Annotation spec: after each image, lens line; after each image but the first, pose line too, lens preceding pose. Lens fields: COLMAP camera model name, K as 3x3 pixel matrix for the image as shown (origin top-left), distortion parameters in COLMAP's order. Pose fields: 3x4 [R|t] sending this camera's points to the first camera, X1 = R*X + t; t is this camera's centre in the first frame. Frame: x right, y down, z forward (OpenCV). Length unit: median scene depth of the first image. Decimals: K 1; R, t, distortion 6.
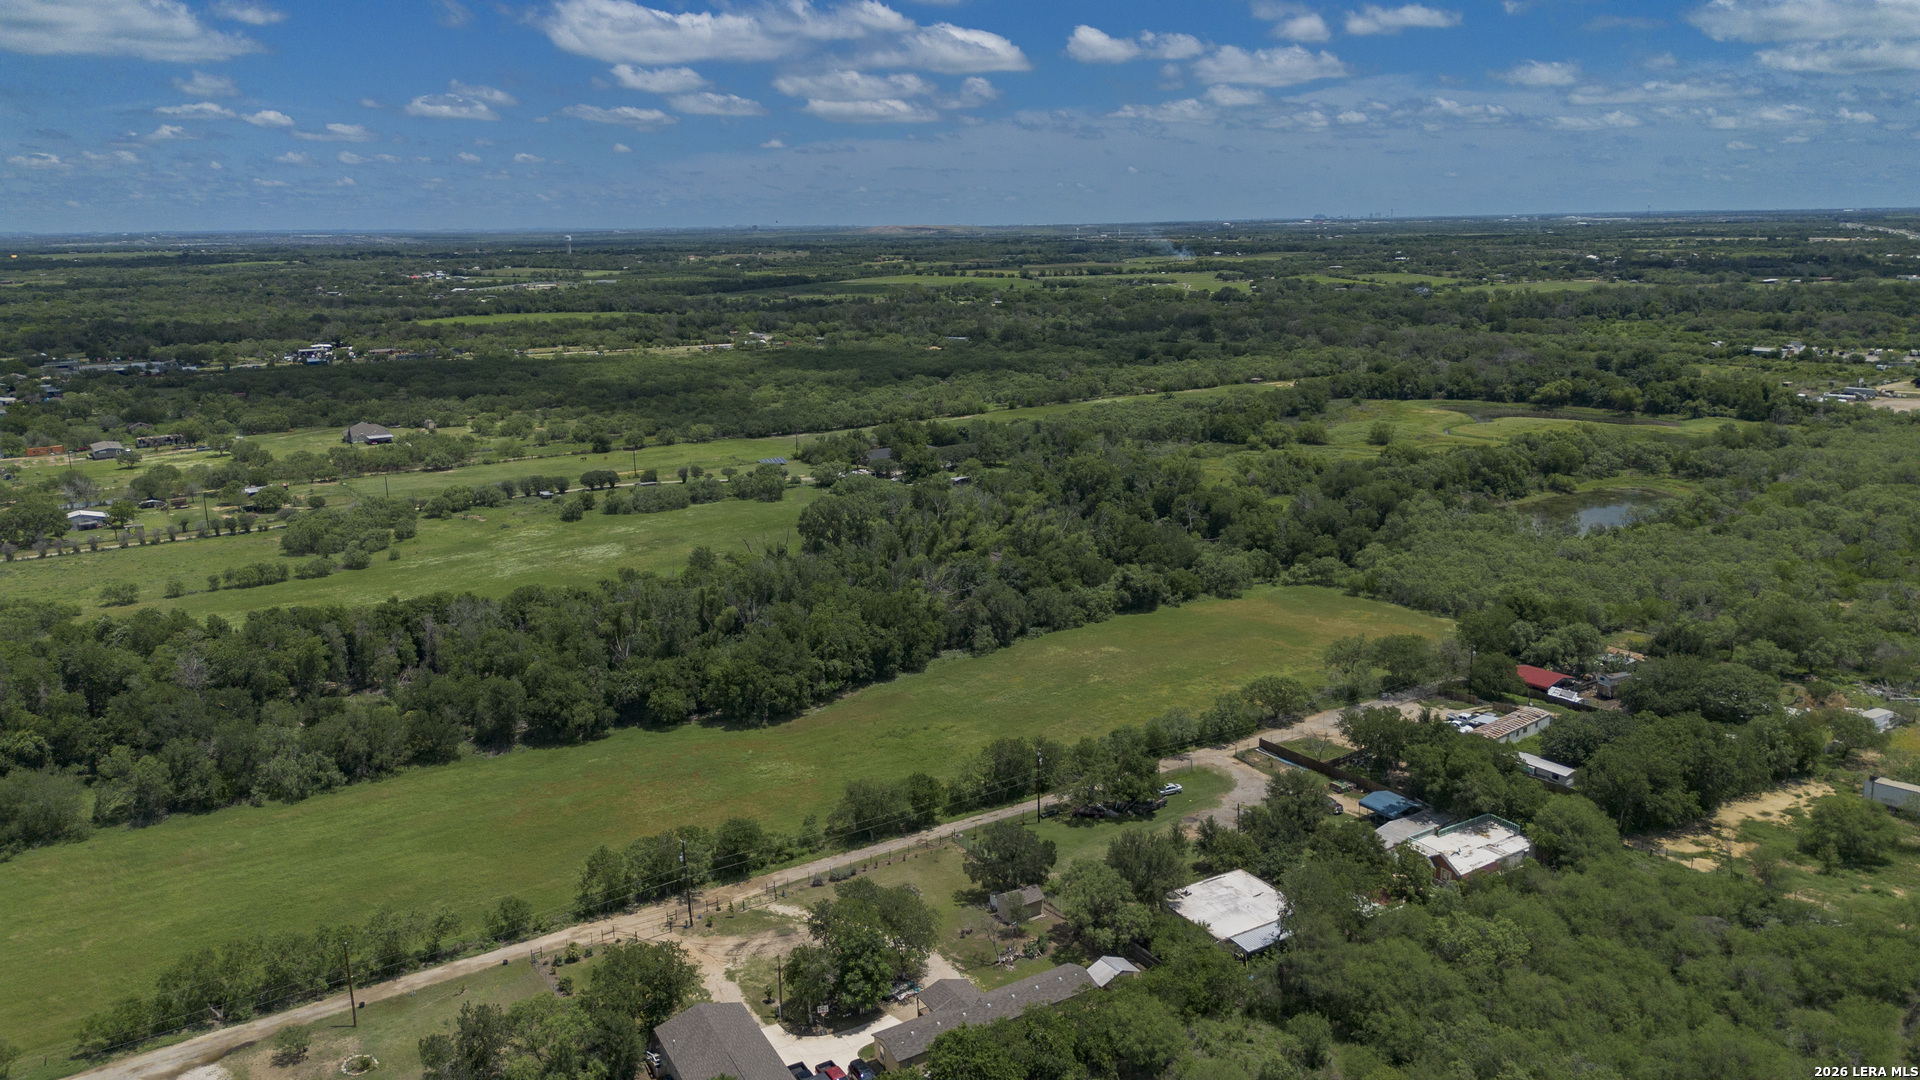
lens RADIAL K [[1354.2, 0, 958.7], [0, 1354.2, 538.8], [0, 0, 1]] dist [0.073882, -0.077081]
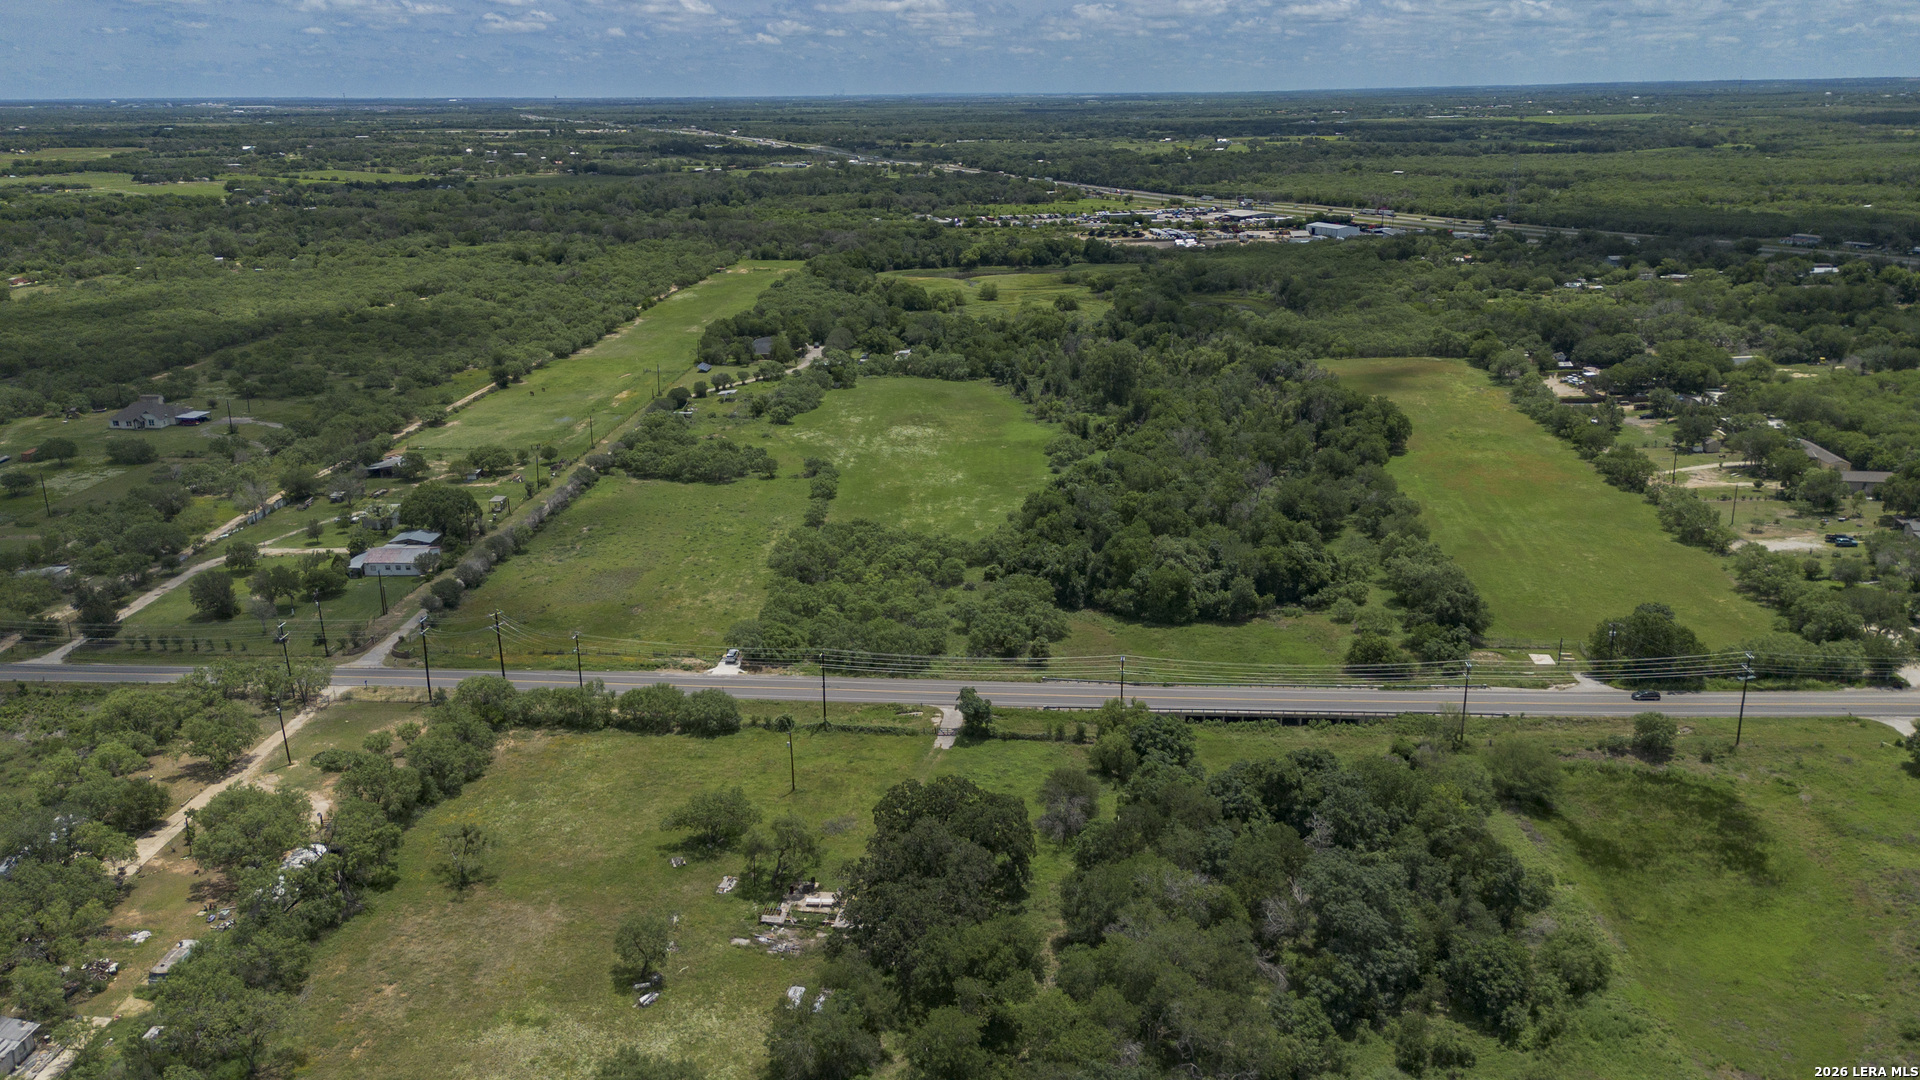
lens RADIAL K [[1441.0, 0, 957.7], [0, 1441.0, 541.7], [0, 0, 1]] dist [0.084836, -0.101973]
pose [[0.617340, -0.224726, 0.753916, -0.967071], [0.178194, 0.973368, 0.144227, -0.056287], [-0.766249, 0.045307, 0.640944, 0.148744]]
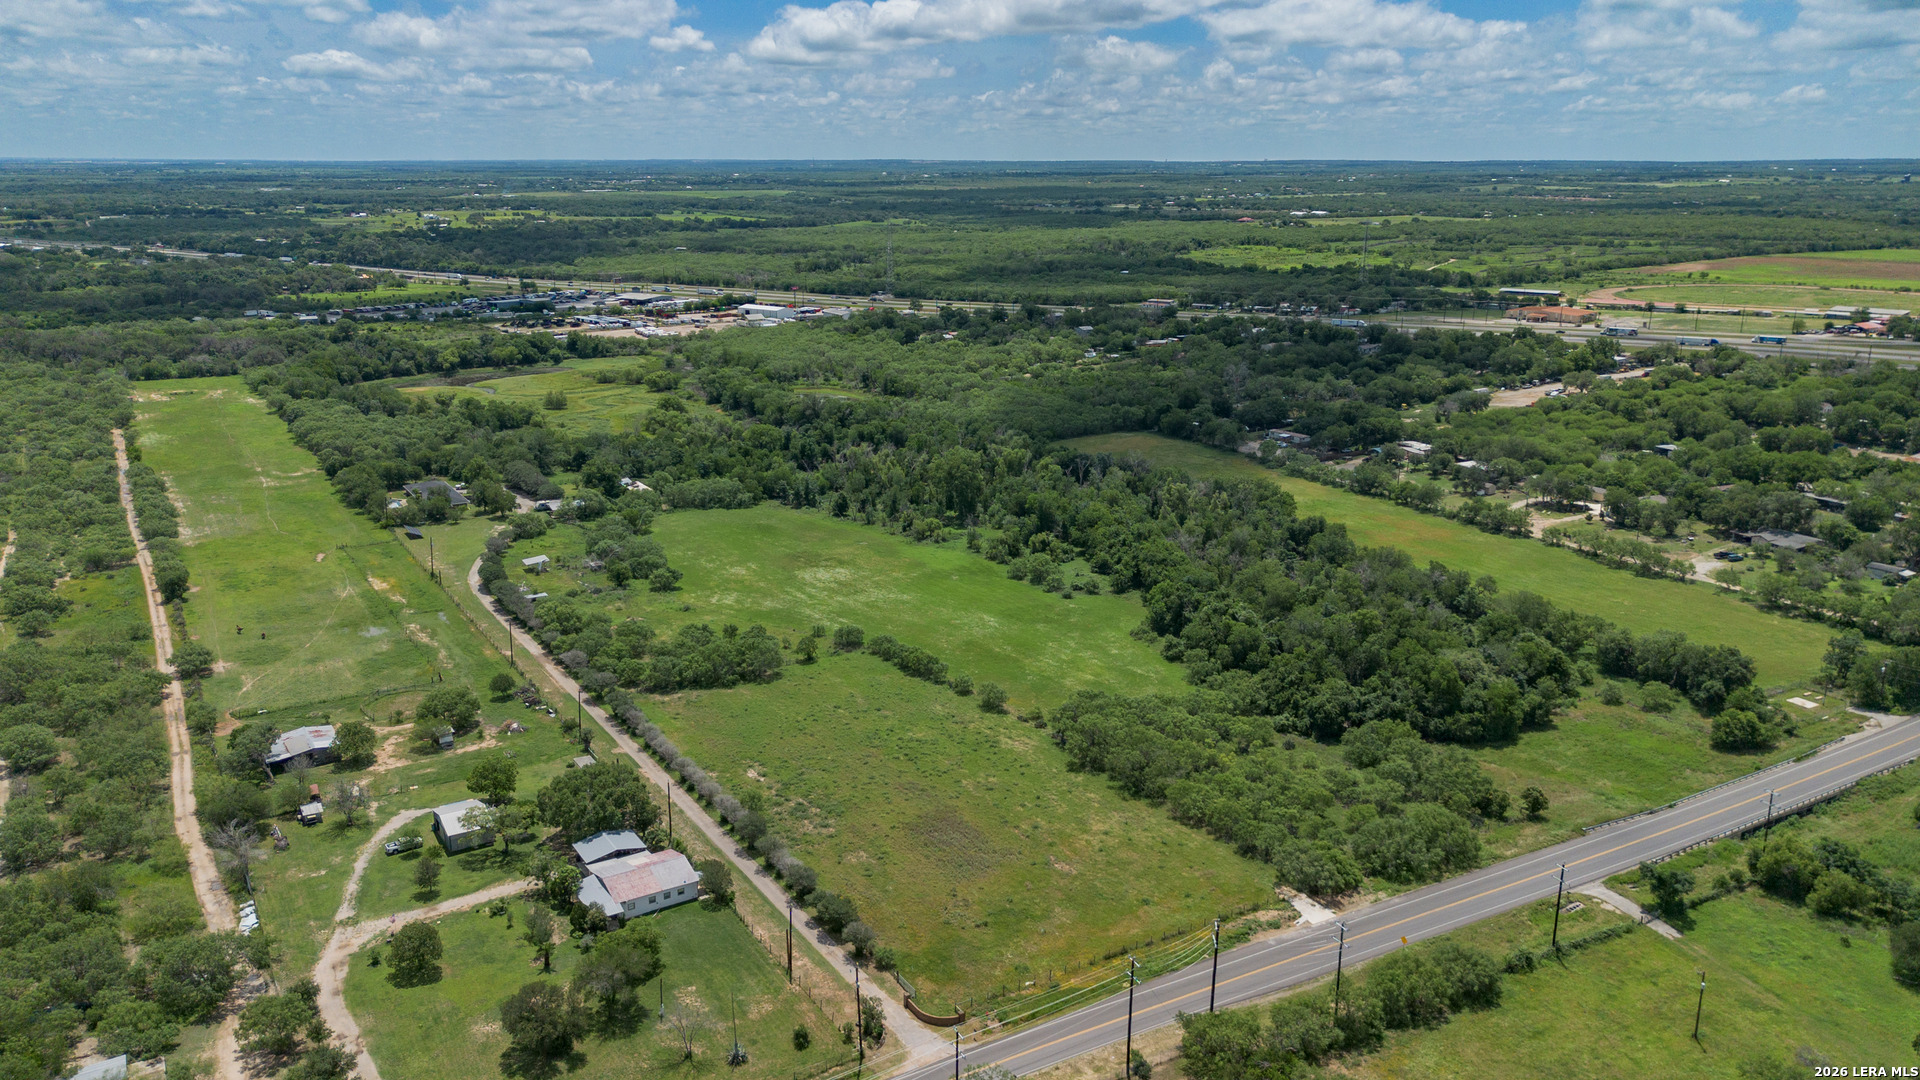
lens RADIAL K [[1406.6, 0, 957.8], [0, 1406.6, 542.9], [0, 0, 1]] dist [0.081190, -0.087853]
pose [[0.066379, -0.246771, 0.966798, -1.025755], [0.223605, 0.947970, 0.226613, -0.186091], [-0.972417, 0.201139, 0.118105, 0.630842]]
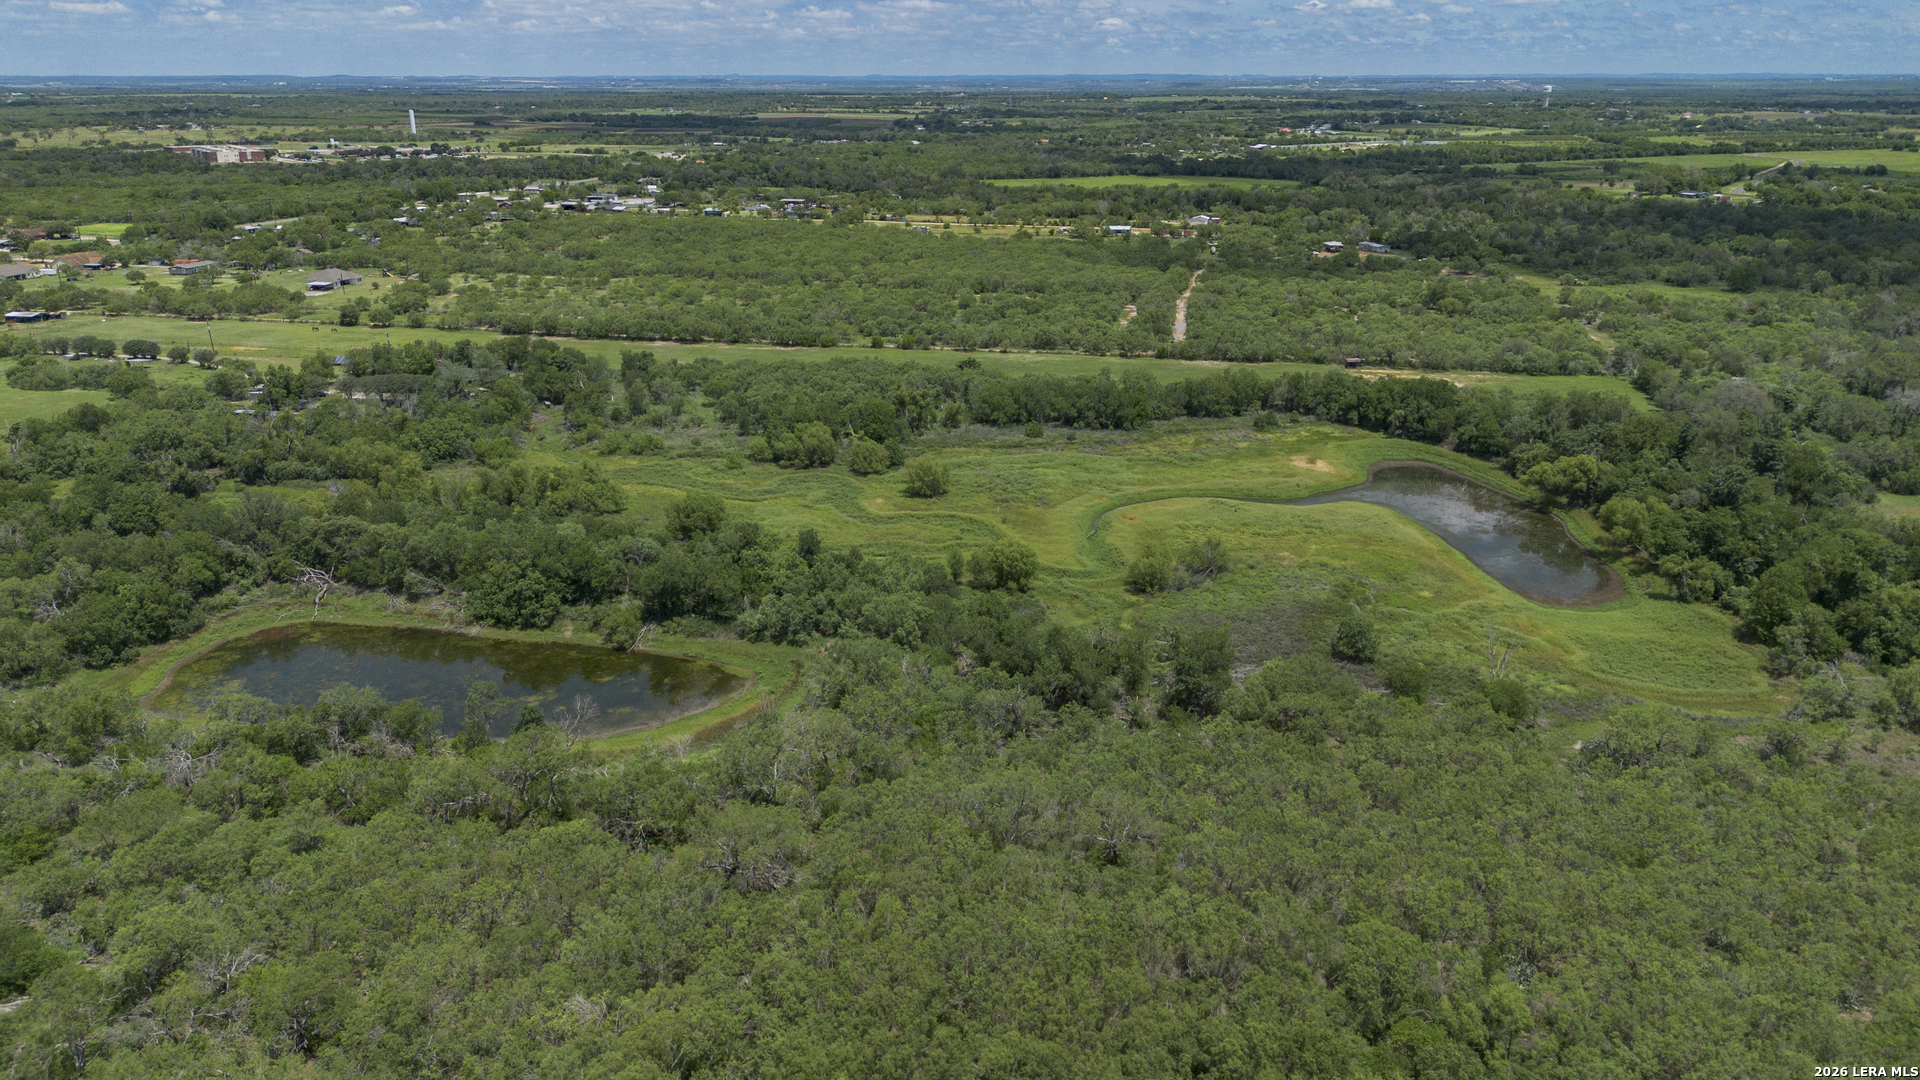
lens RADIAL K [[1394.8, 0, 960.0], [0, 1394.8, 540.0], [0, 0, 1]] dist [0.071219, -0.071397]
pose [[0.700433, 0.238889, -0.672552, 0.852366], [-0.172997, 0.971047, 0.164745, -0.177573], [0.692435, 0.000957, 0.721480, 0.665899]]
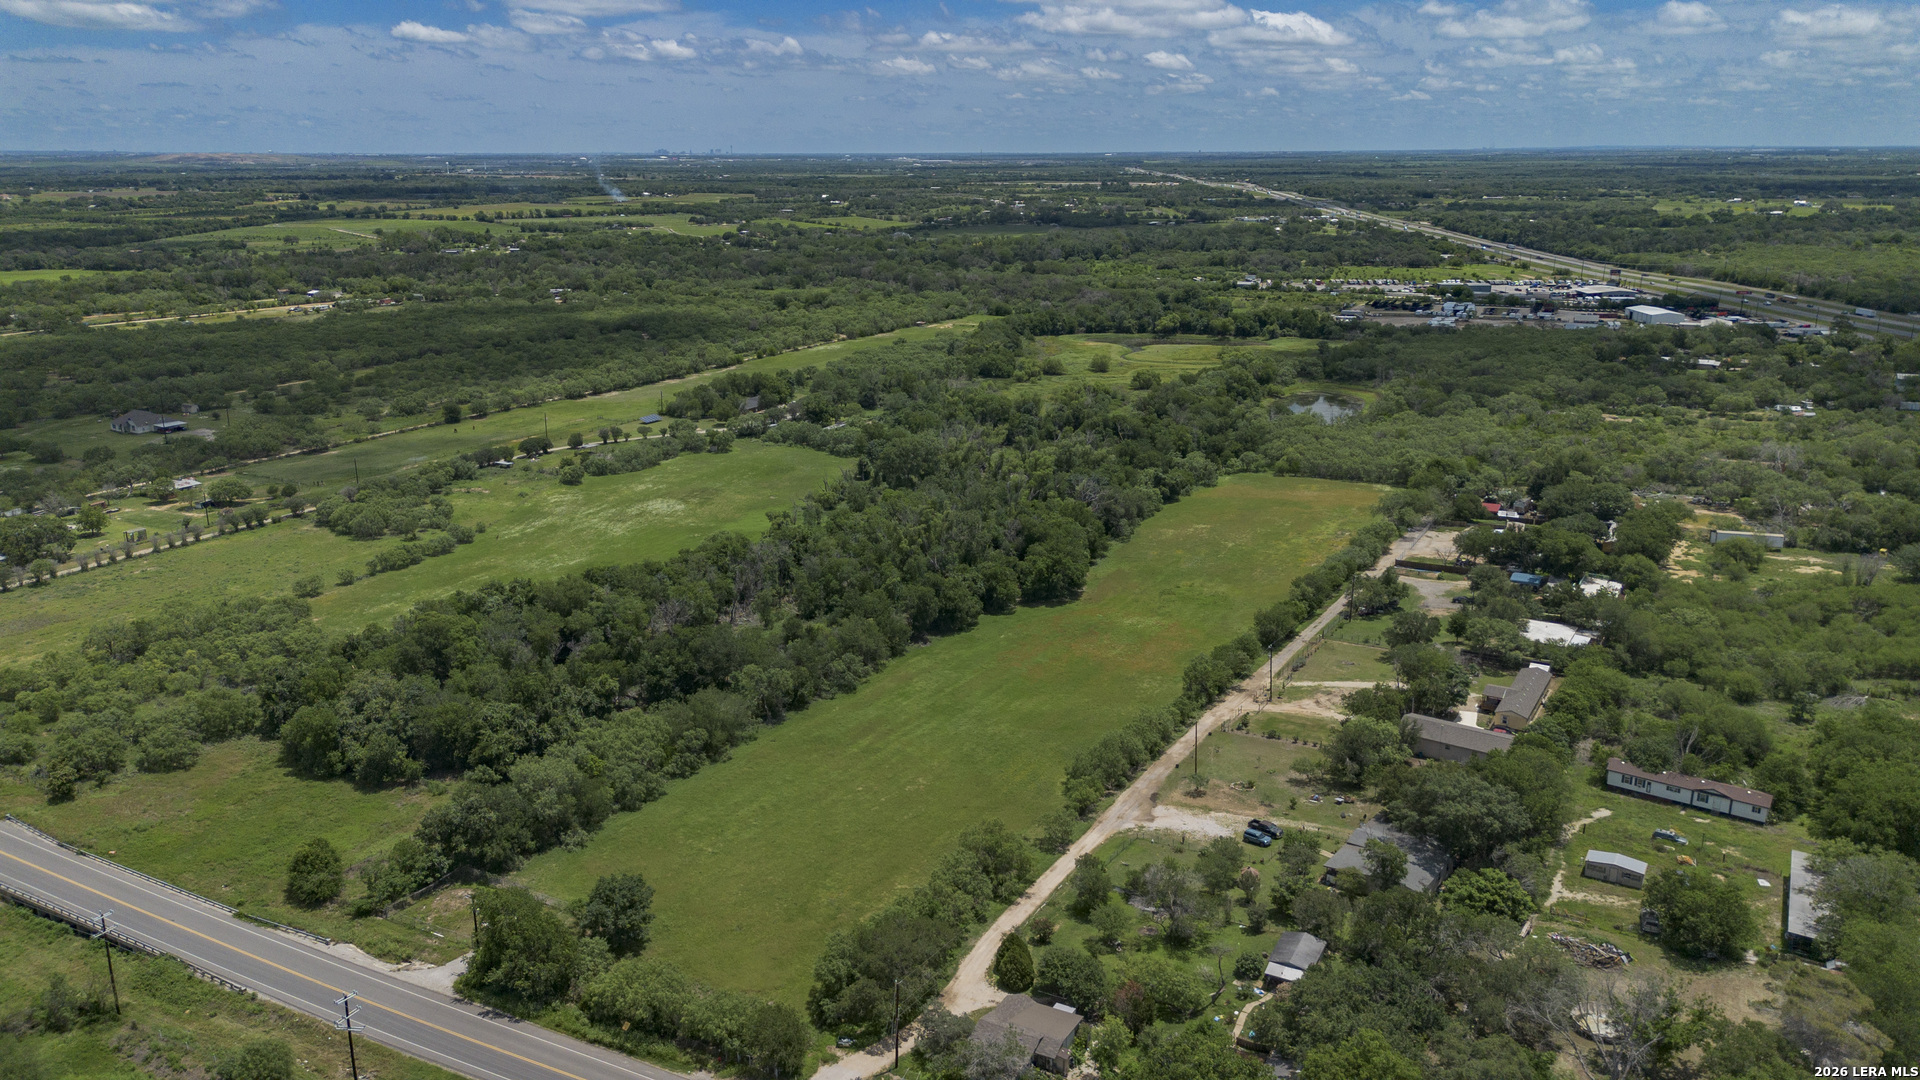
lens RADIAL K [[1366.1, 0, 963.3], [0, 1366.1, 502.1], [0, 0, 1]] dist [0.091413, -0.108072]
pose [[0.892711, -0.100482, 0.439285, -0.434464], [0.092308, 0.994927, 0.039991, -0.013058], [-0.441074, 0.004849, 0.897457, -0.093199]]
